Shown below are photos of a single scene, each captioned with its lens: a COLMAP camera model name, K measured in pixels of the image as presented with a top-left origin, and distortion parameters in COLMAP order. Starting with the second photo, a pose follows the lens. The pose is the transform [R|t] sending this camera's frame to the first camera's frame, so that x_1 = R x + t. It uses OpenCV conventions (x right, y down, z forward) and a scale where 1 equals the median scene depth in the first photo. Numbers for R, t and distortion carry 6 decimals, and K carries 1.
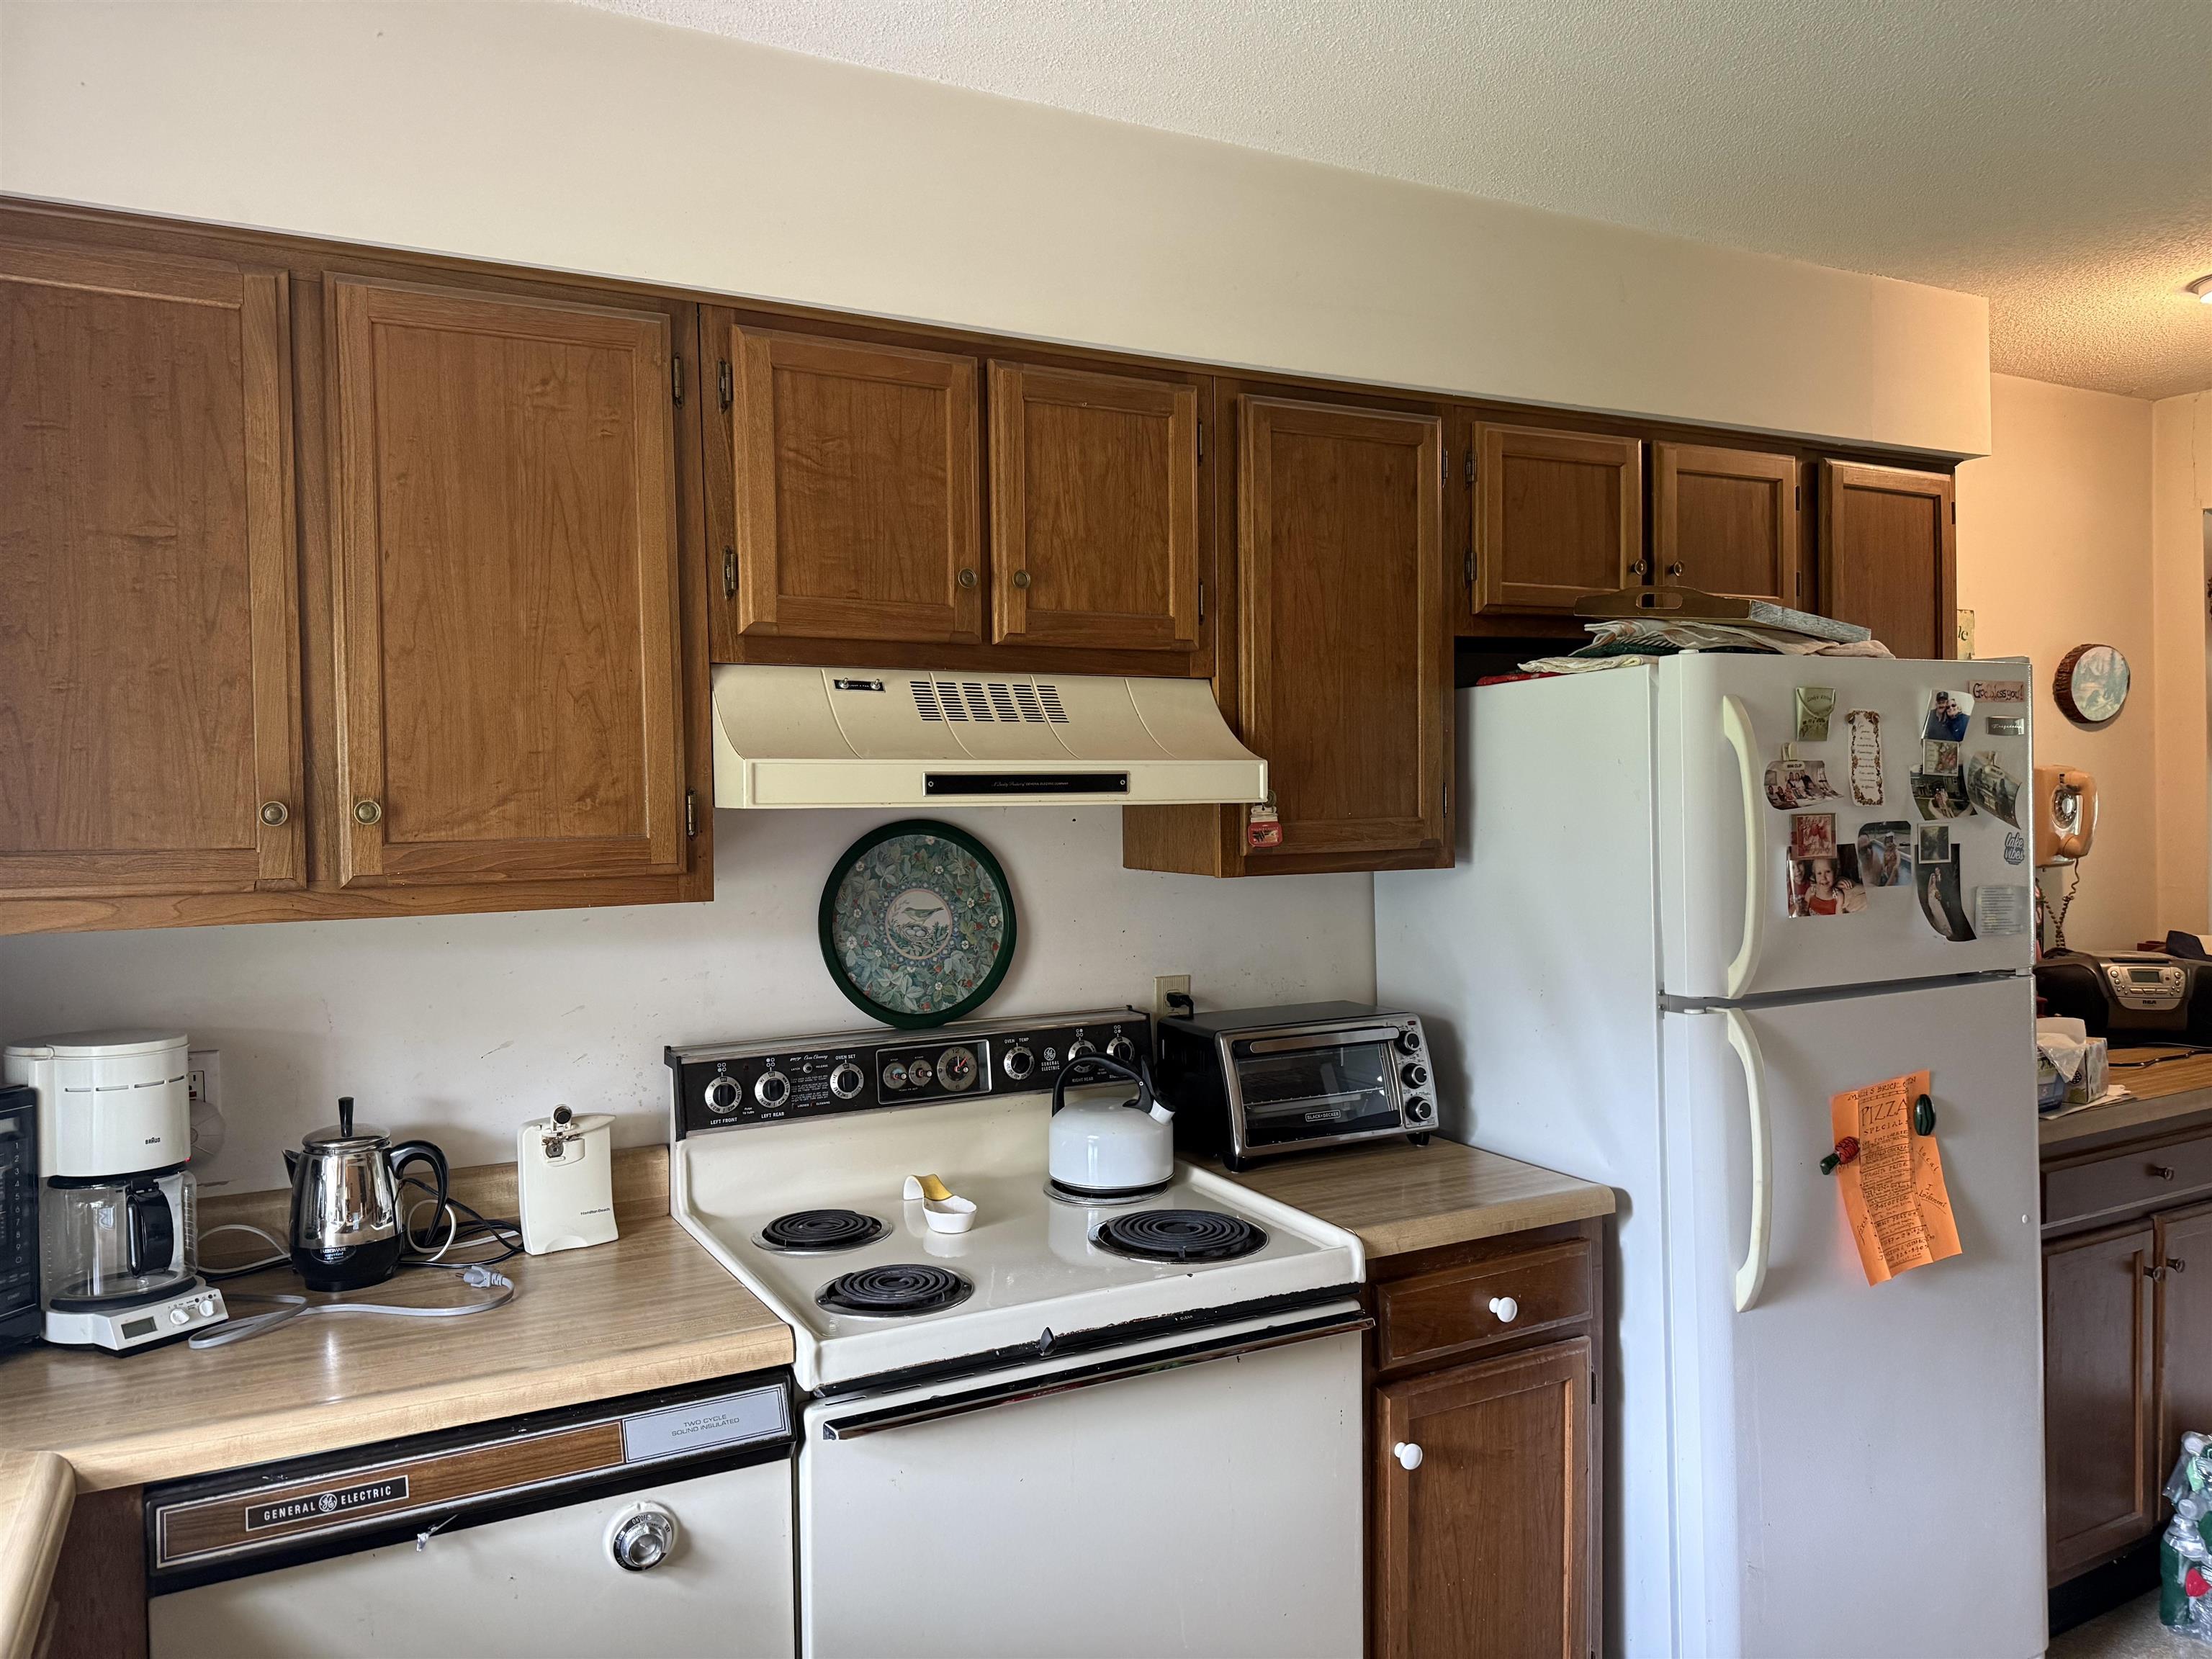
lens RADIAL K [[1568.9, 0, 1106.0], [0, 1568.9, 829.5], [0, 0, 1]] dist [0.200555, -0.379447]
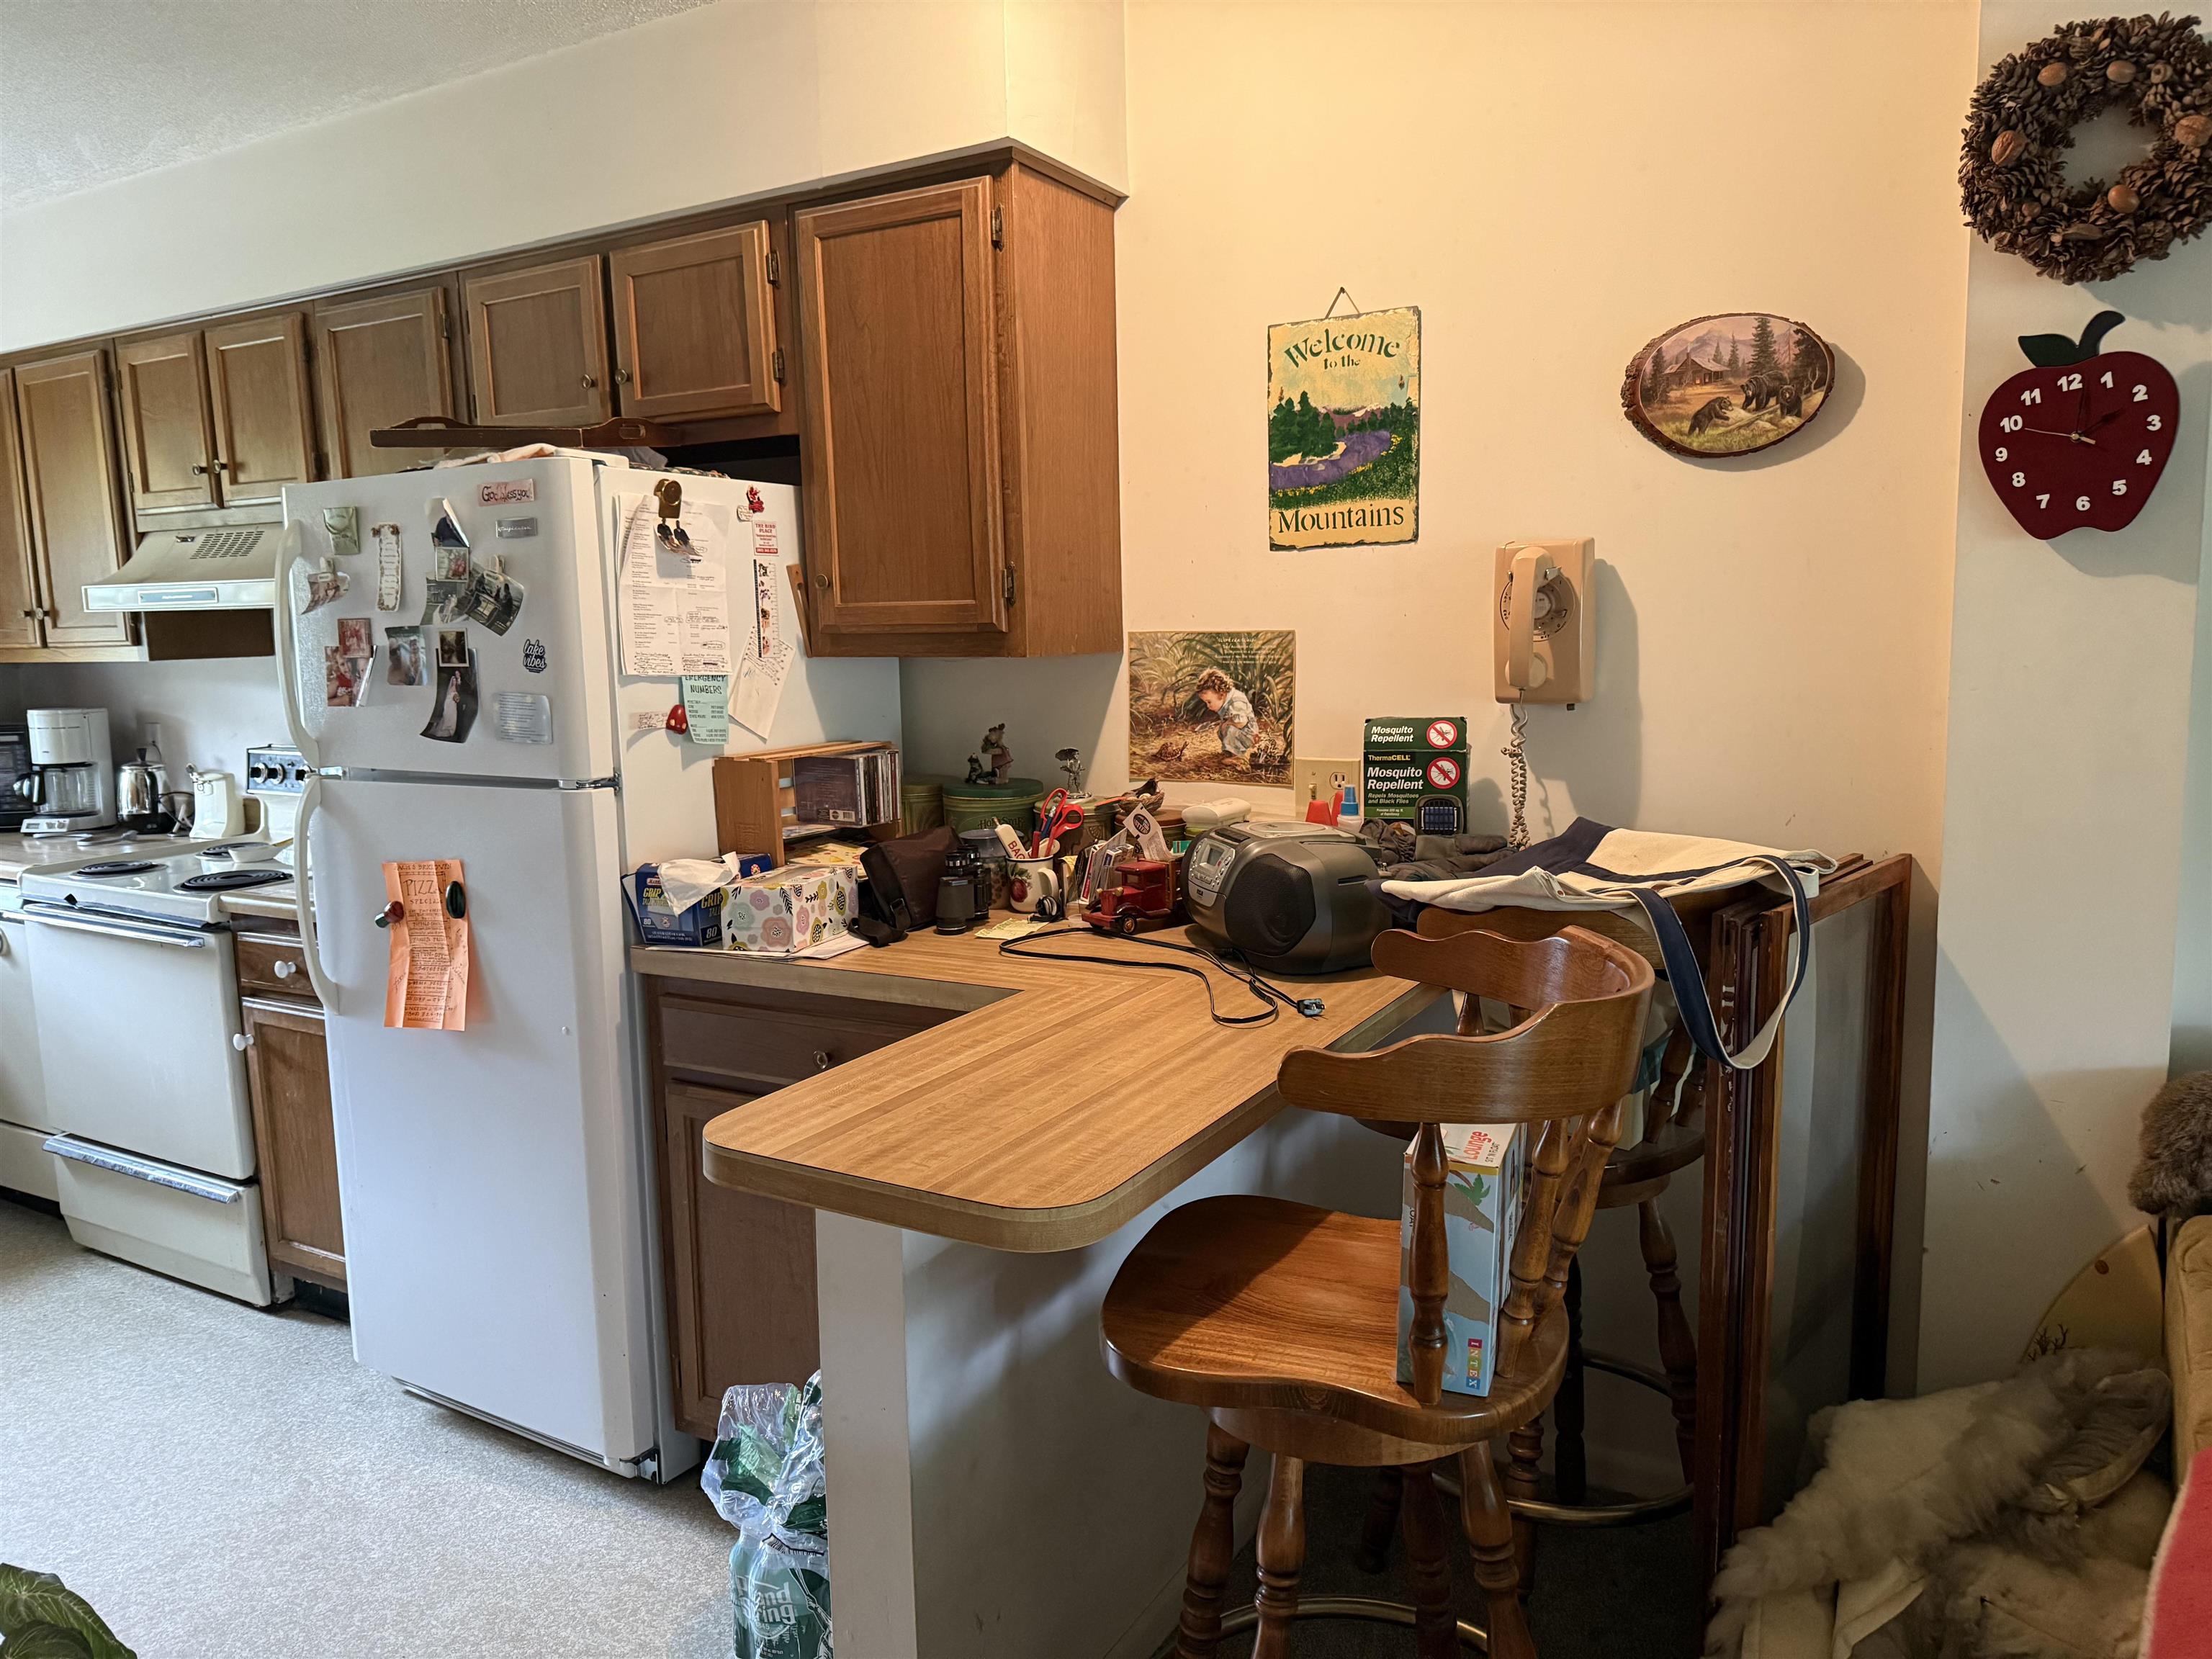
lens RADIAL K [[1588.0, 0, 1133.7], [0, 1588.0, 852.3], [0, 0, 1]] dist [0.001370, -0.007327]
pose [[0.518312, 0.132876, -0.844806, 1.653706], [-0.005013, 0.988311, 0.152371, -0.019613], [0.855177, -0.074740, 0.512920, 0.848748]]
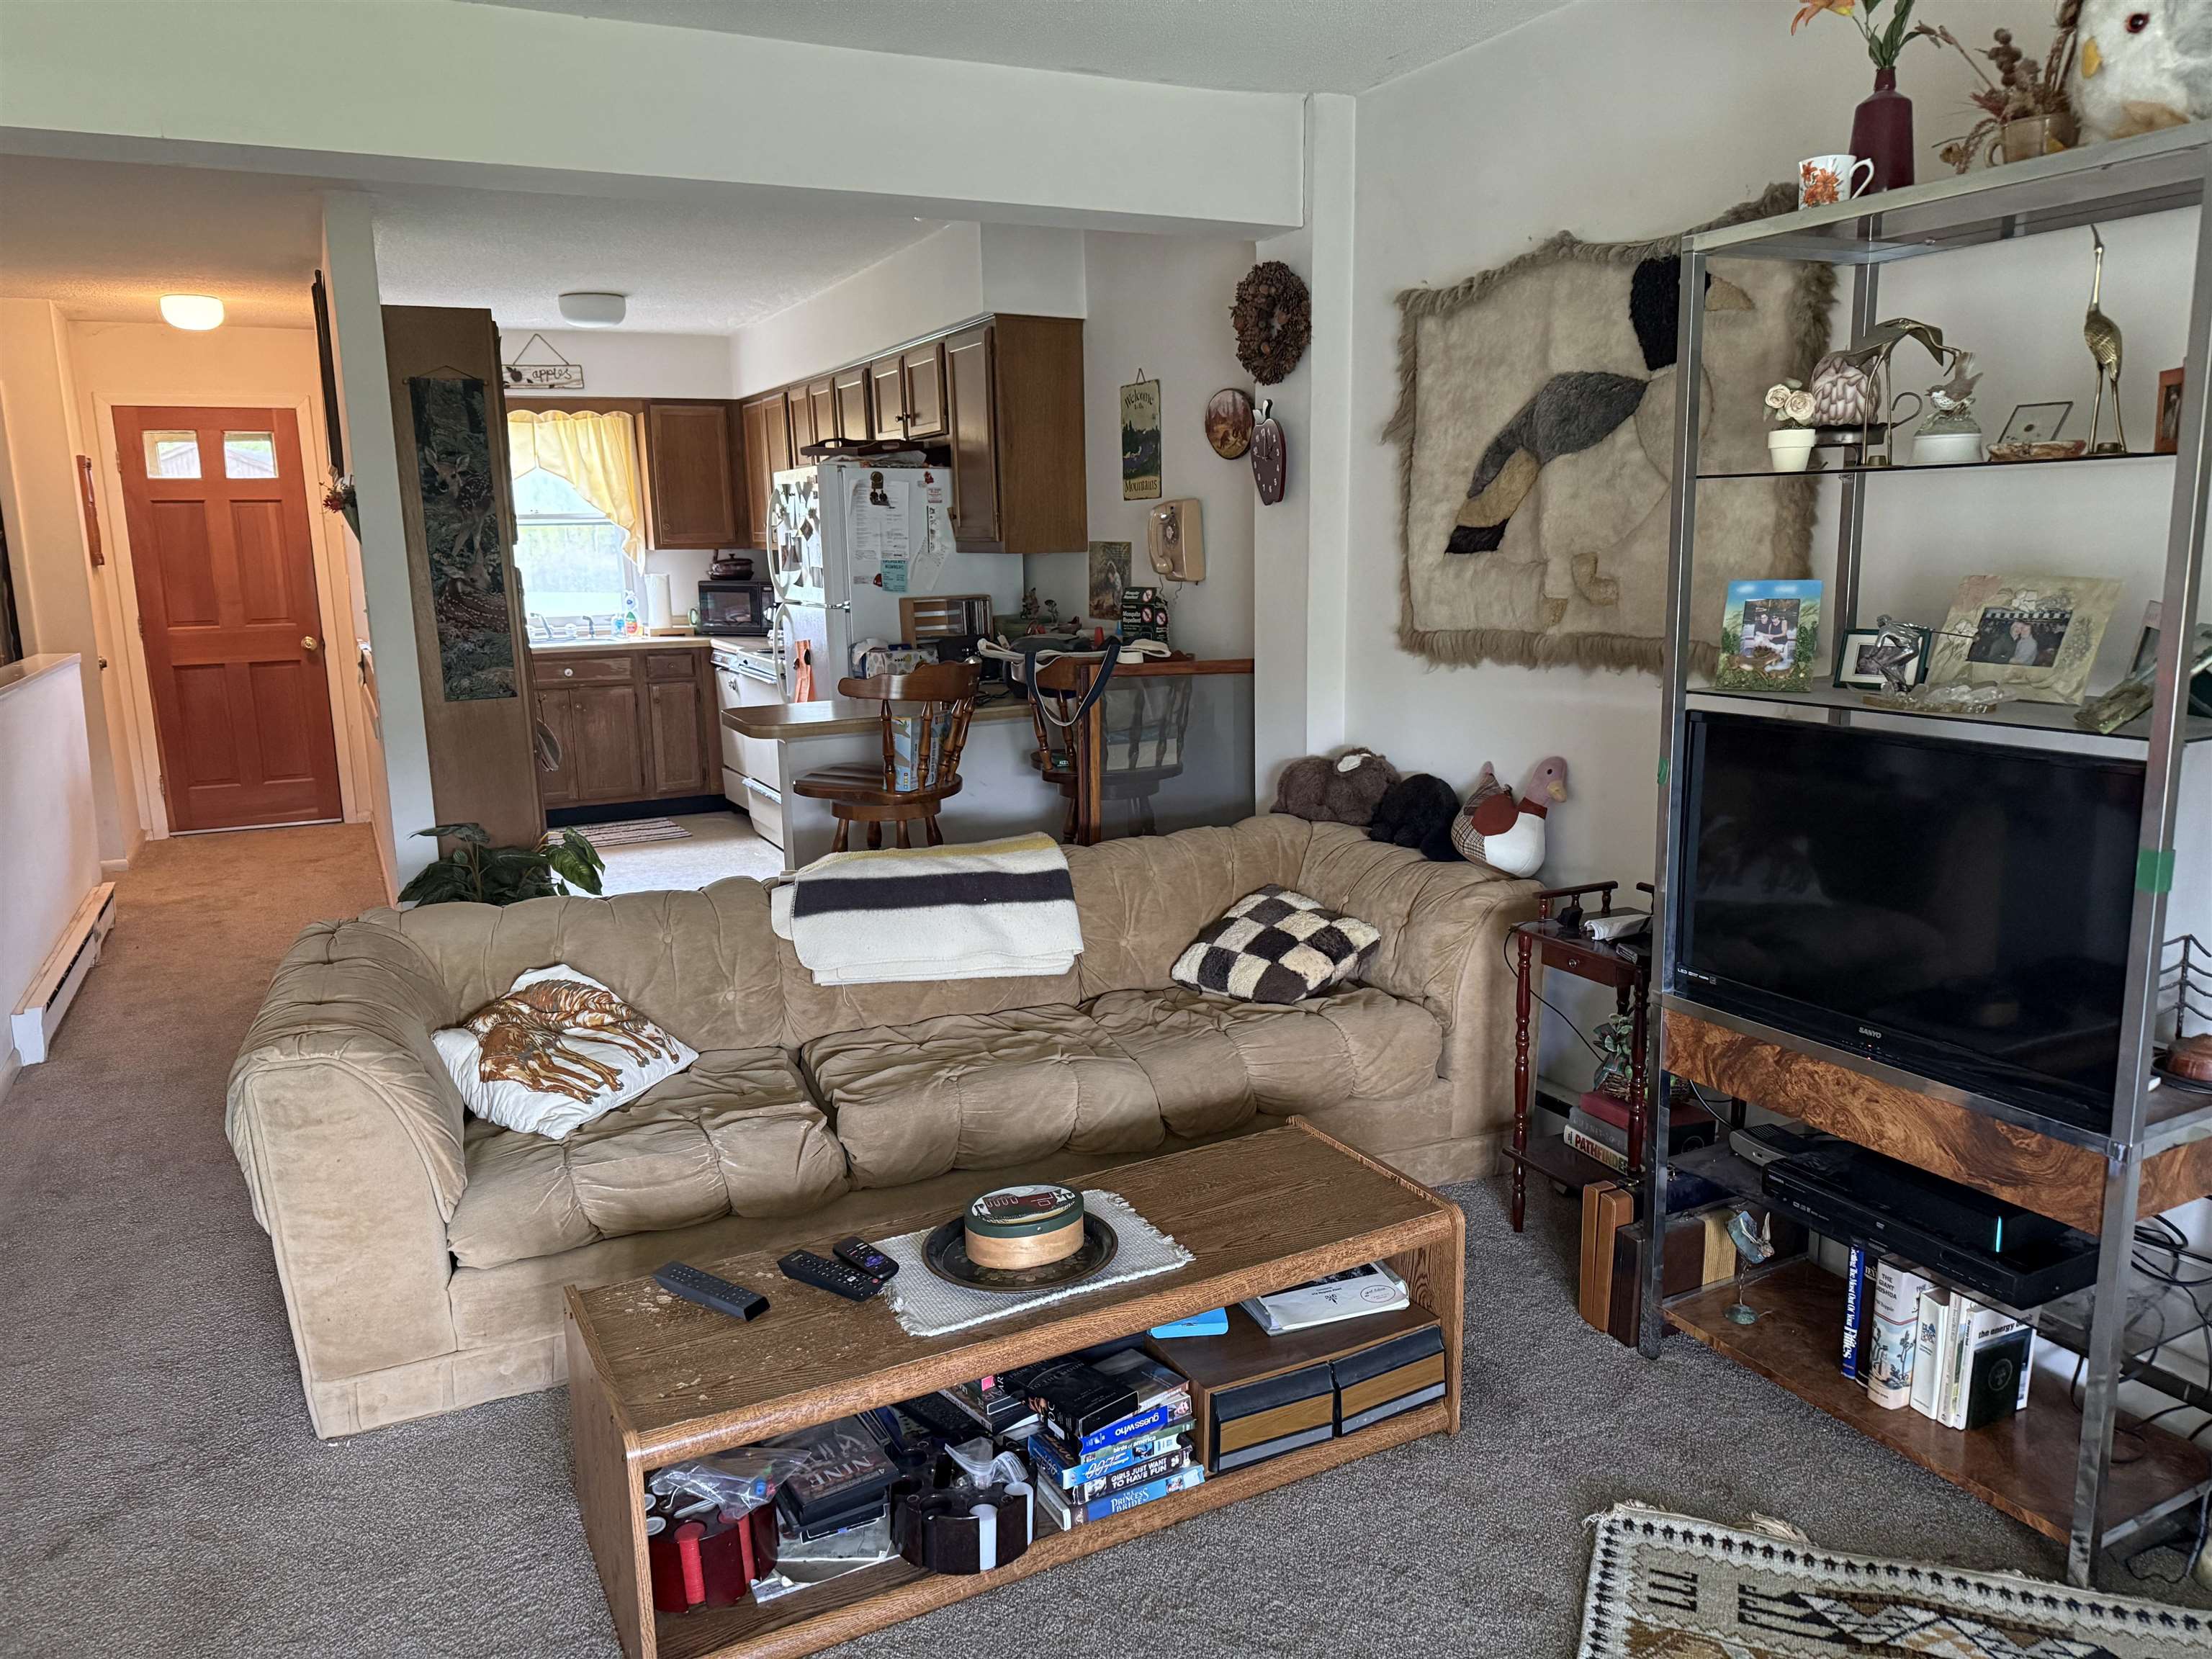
lens RADIAL K [[1568.9, 0, 1106.0], [0, 1568.9, 829.5], [0, 0, 1]] dist [0.200555, -0.379447]
pose [[-0.038655, 0.205000, -0.977998, 2.963761], [0.006448, 0.978761, 0.204905, -0.062059], [0.999232, 0.001614, -0.039156, 1.568273]]
